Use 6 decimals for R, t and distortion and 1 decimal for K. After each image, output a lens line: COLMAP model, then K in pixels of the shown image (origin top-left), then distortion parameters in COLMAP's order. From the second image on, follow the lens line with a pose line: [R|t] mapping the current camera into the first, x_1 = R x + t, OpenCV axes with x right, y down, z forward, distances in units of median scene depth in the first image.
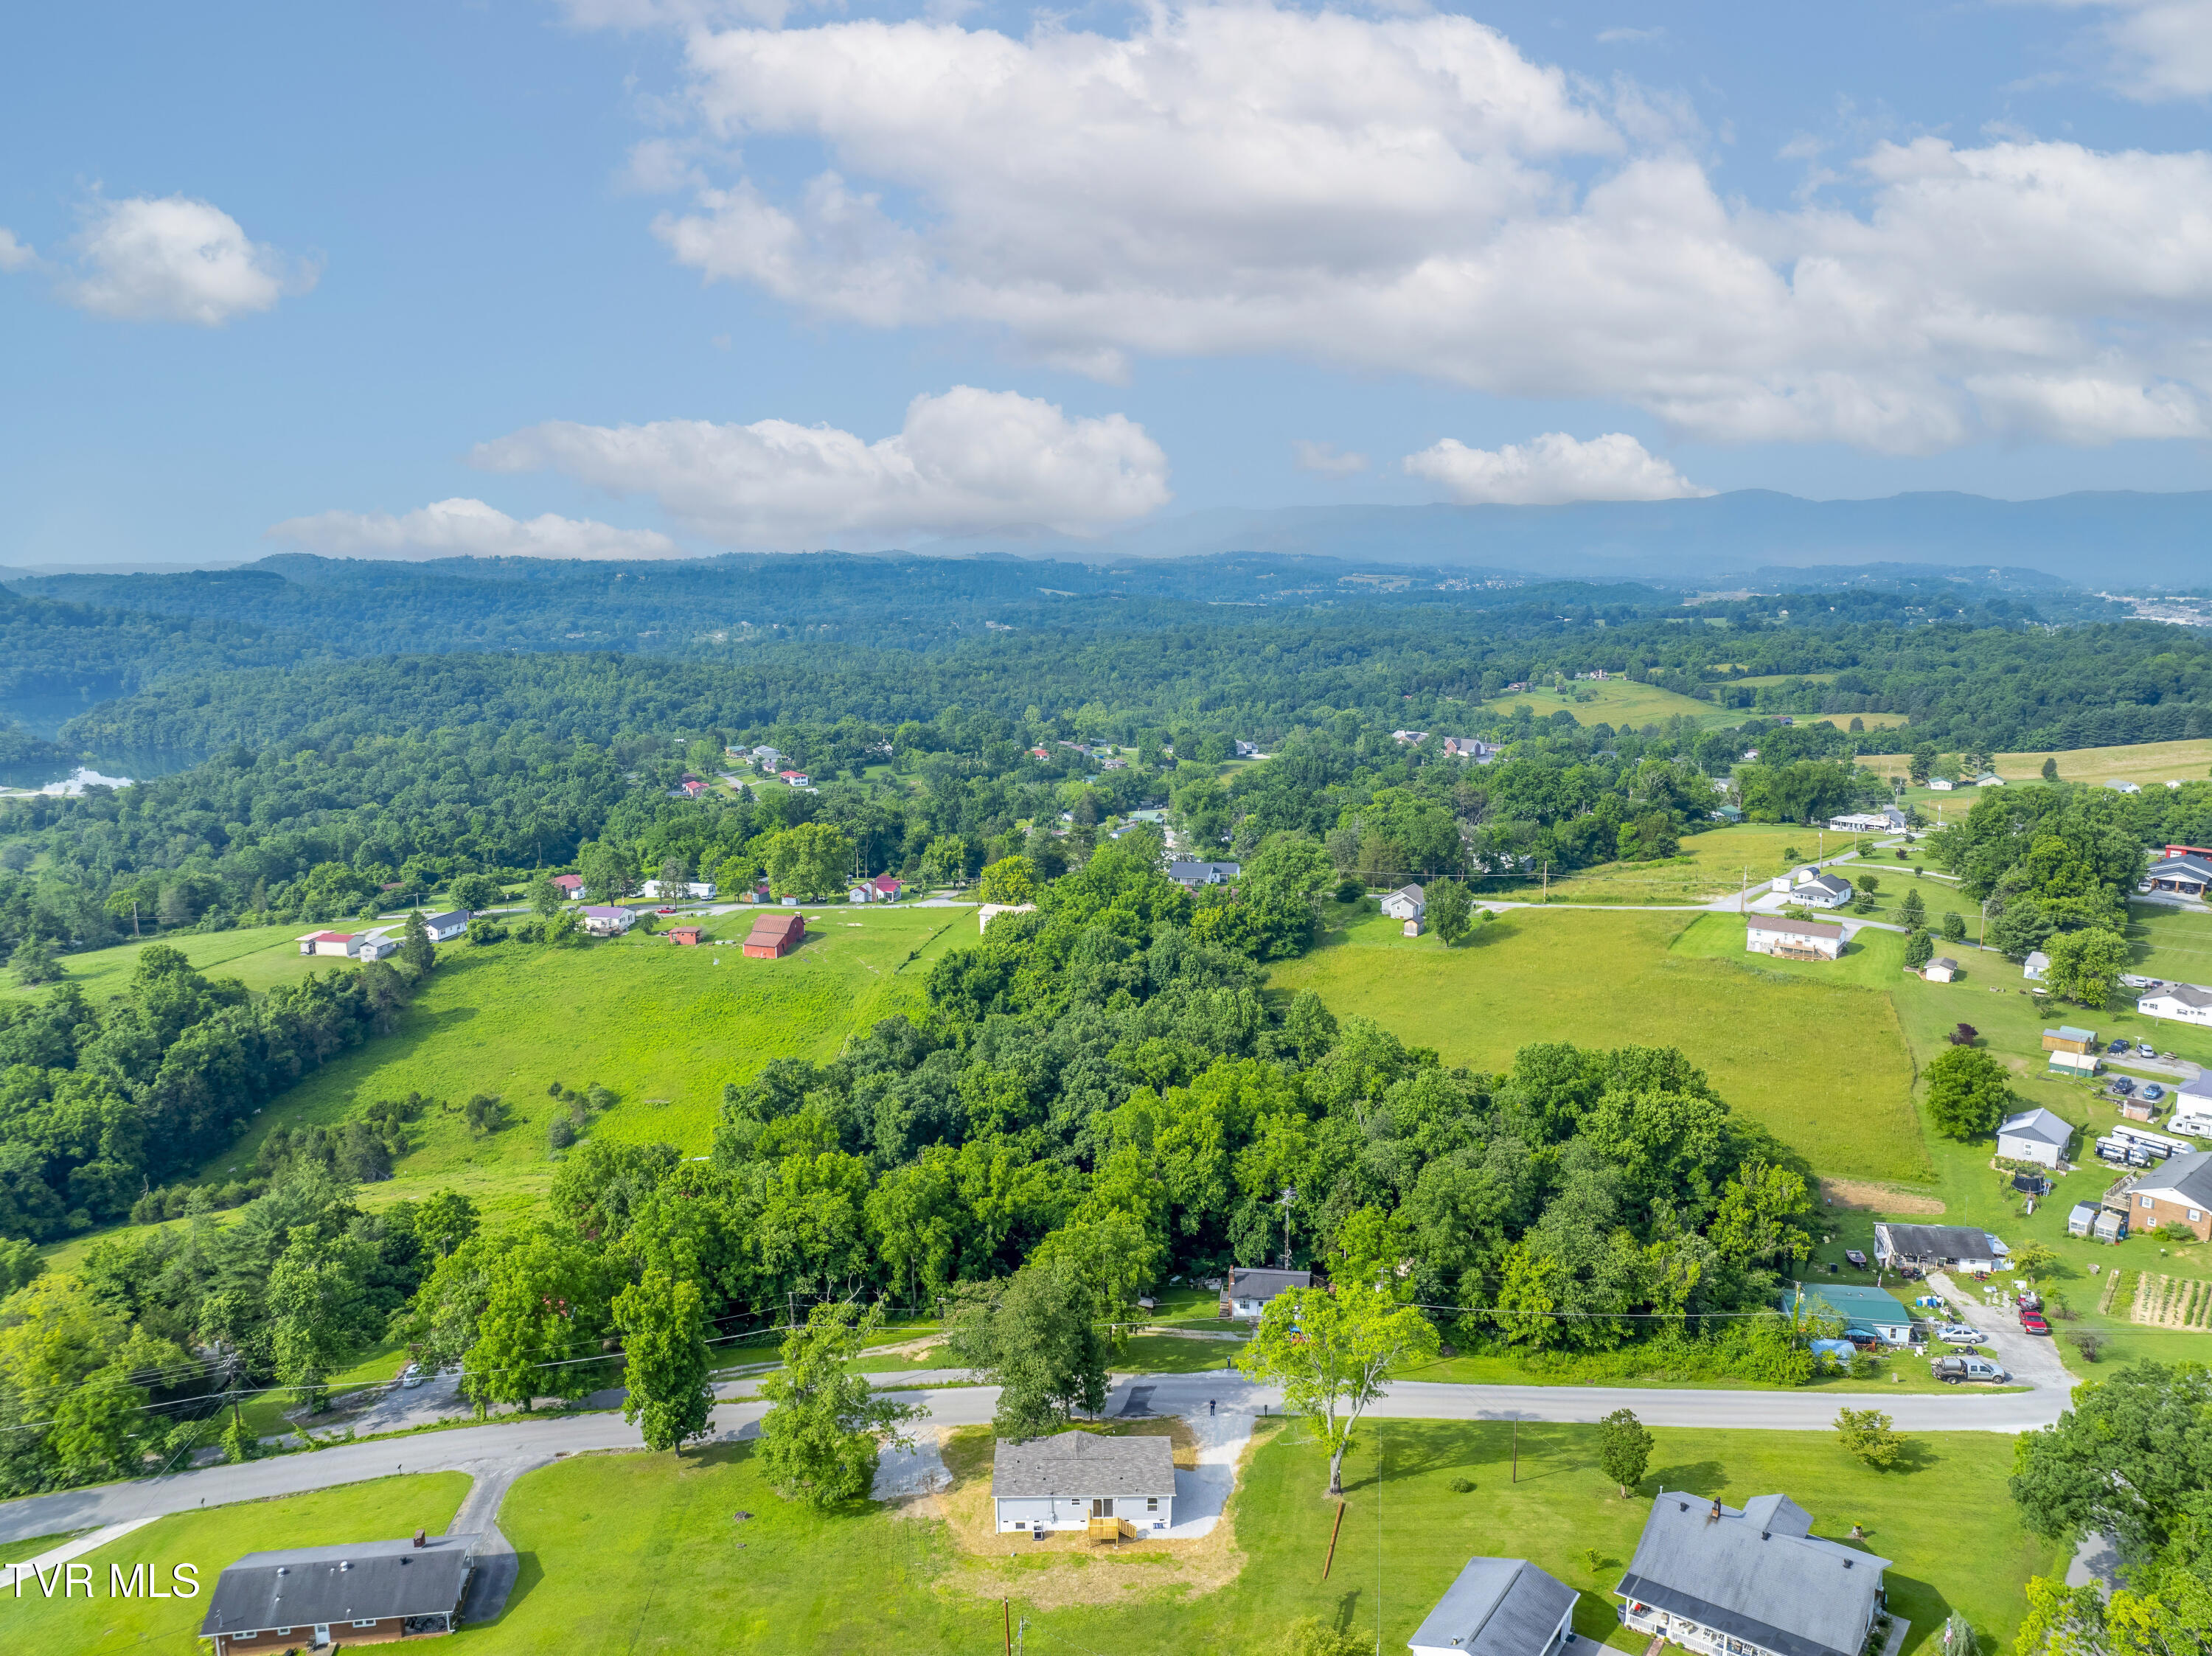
lens RADIAL K [[1556.1, 0, 1107.8], [0, 1556.1, 831.6], [0, 0, 1]] dist [-0.028710, -0.008264]
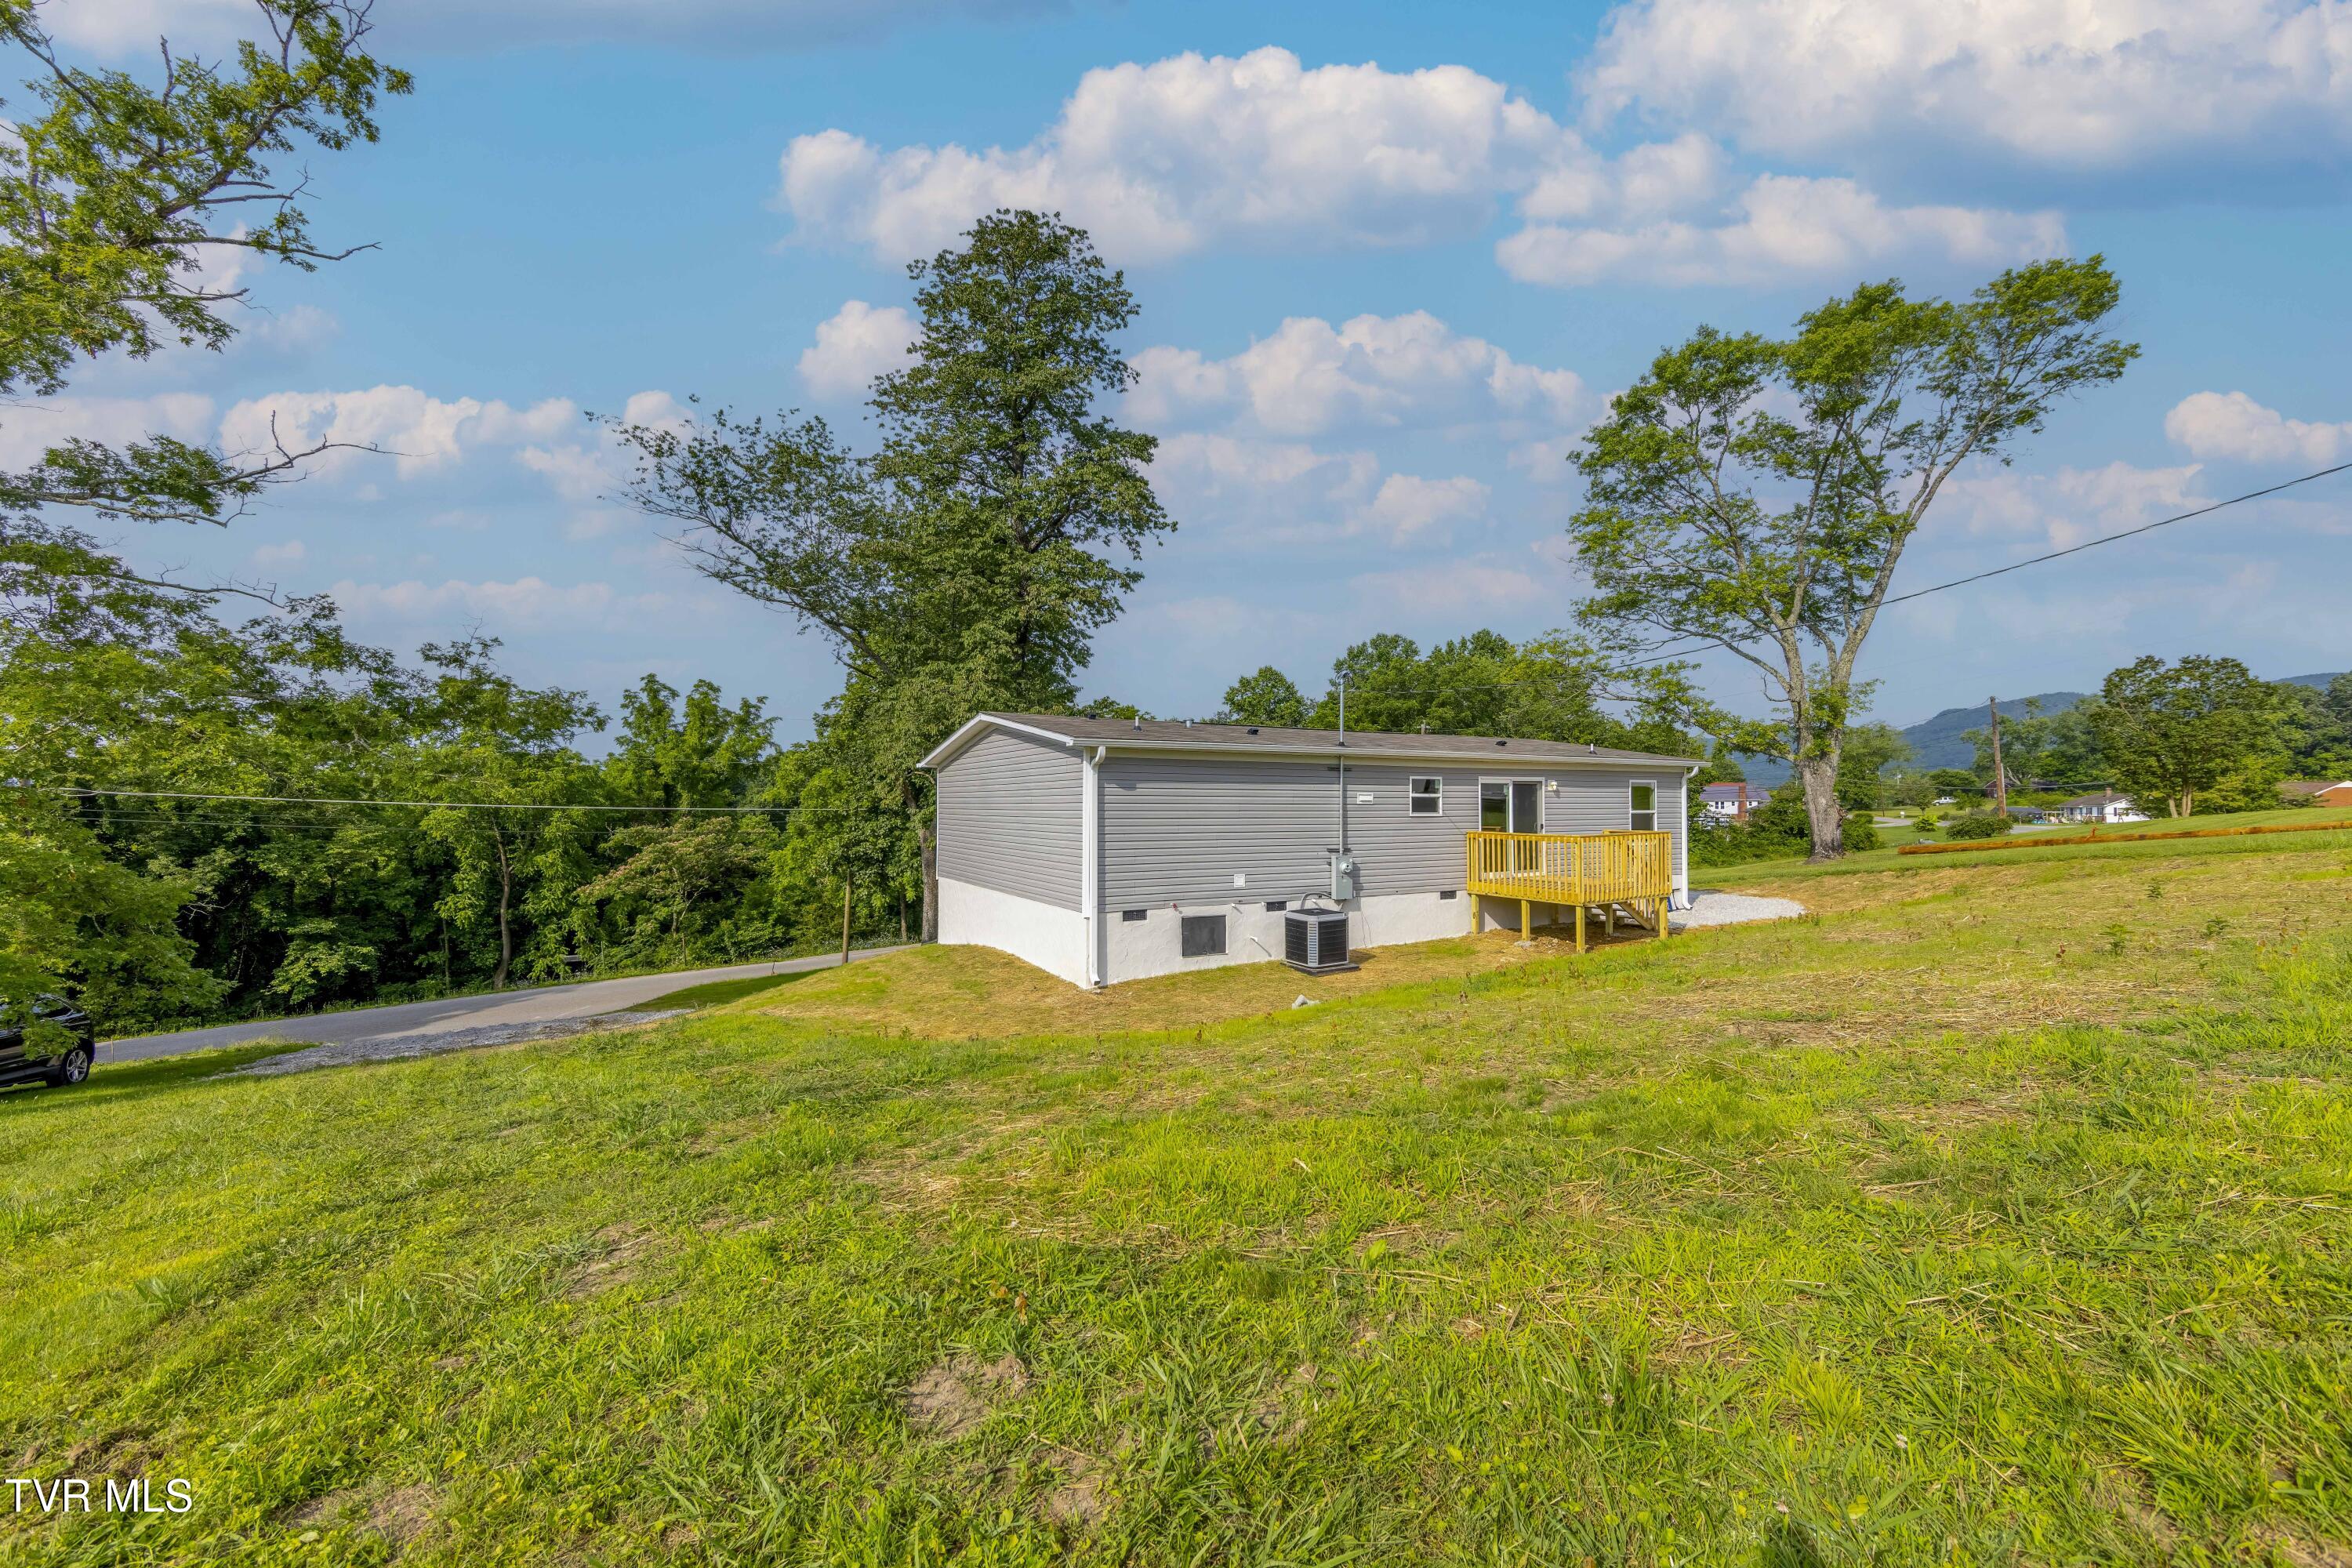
lens RADIAL K [[916.9, 0, 1184.7], [0, 916.9, 775.0], [0, 0, 1]] dist [-0.003085, 0.000608]
pose [[0.872361, 0.018294, 0.488519, -0.044004], [0.083146, 0.979188, -0.185143, 0.175668], [-0.481739, 0.202130, 0.852685, 0.352528]]
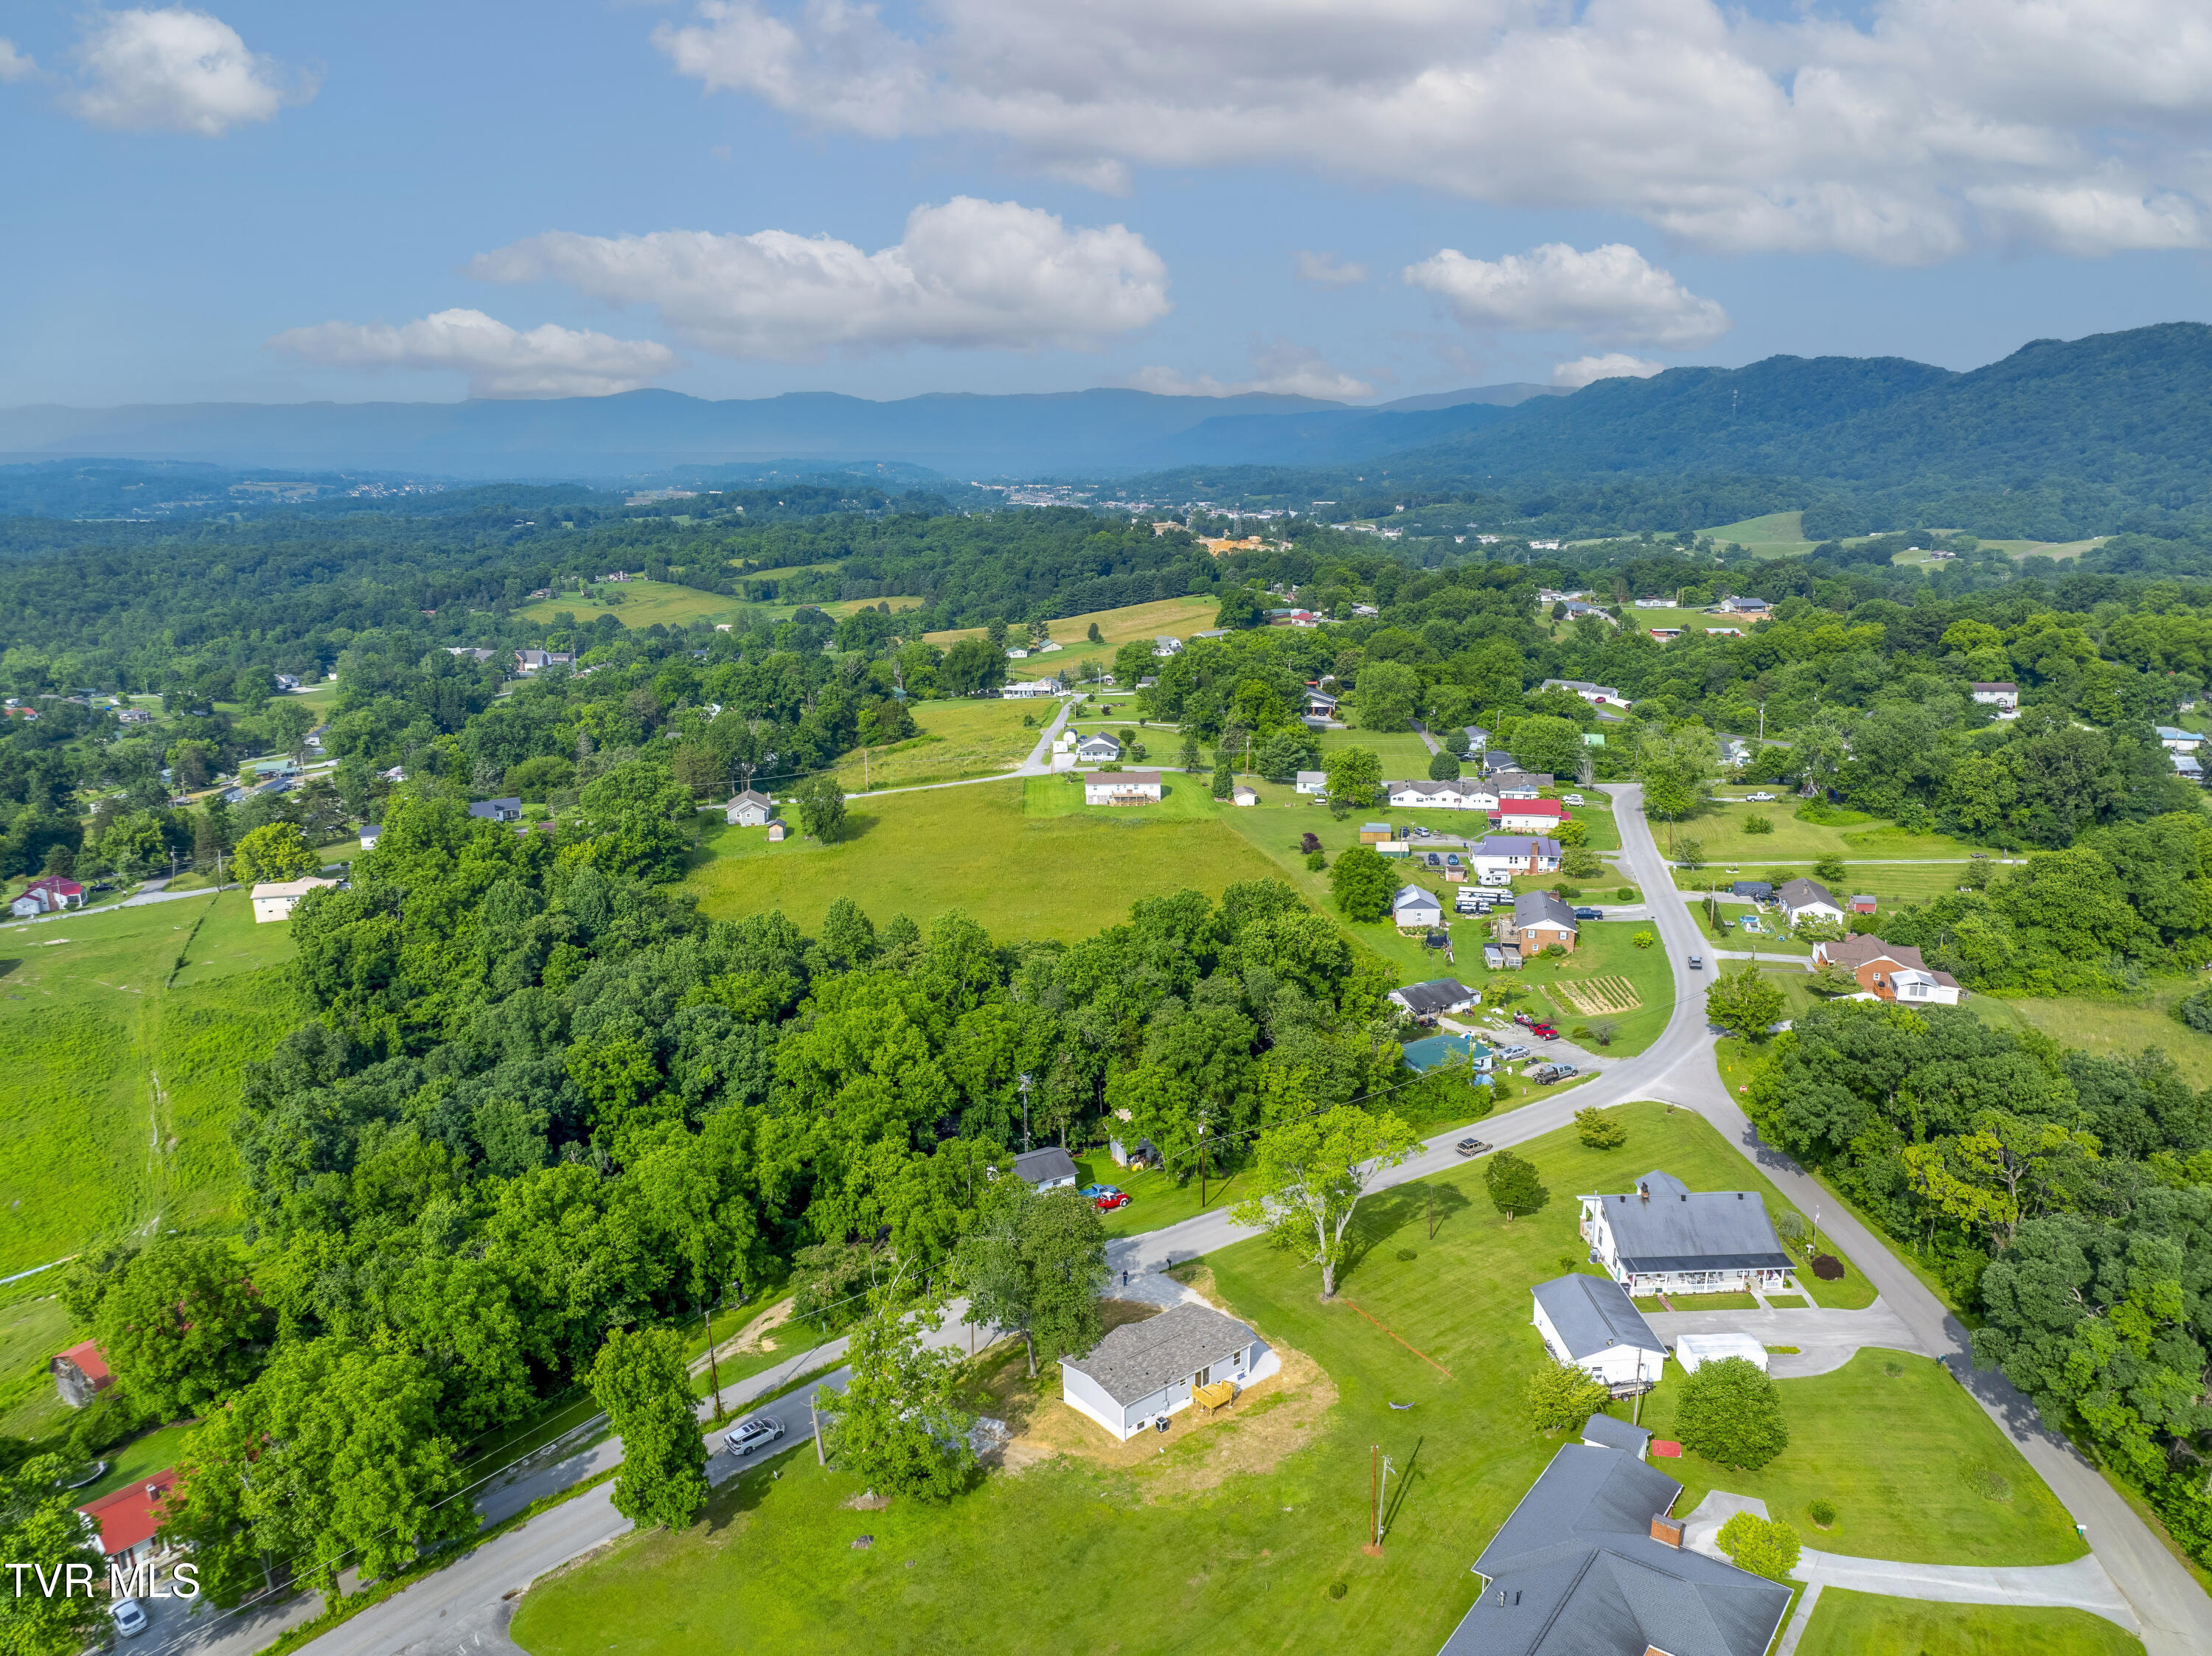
lens RADIAL K [[1556.1, 0, 1109.4], [0, 1556.1, 836.2], [0, 0, 1]] dist [-0.028710, -0.008264]
pose [[0.783382, -0.151607, 0.602767, -0.242864], [0.112338, 0.988360, 0.102591, -0.013944], [-0.611304, -0.012654, 0.791295, 0.085715]]
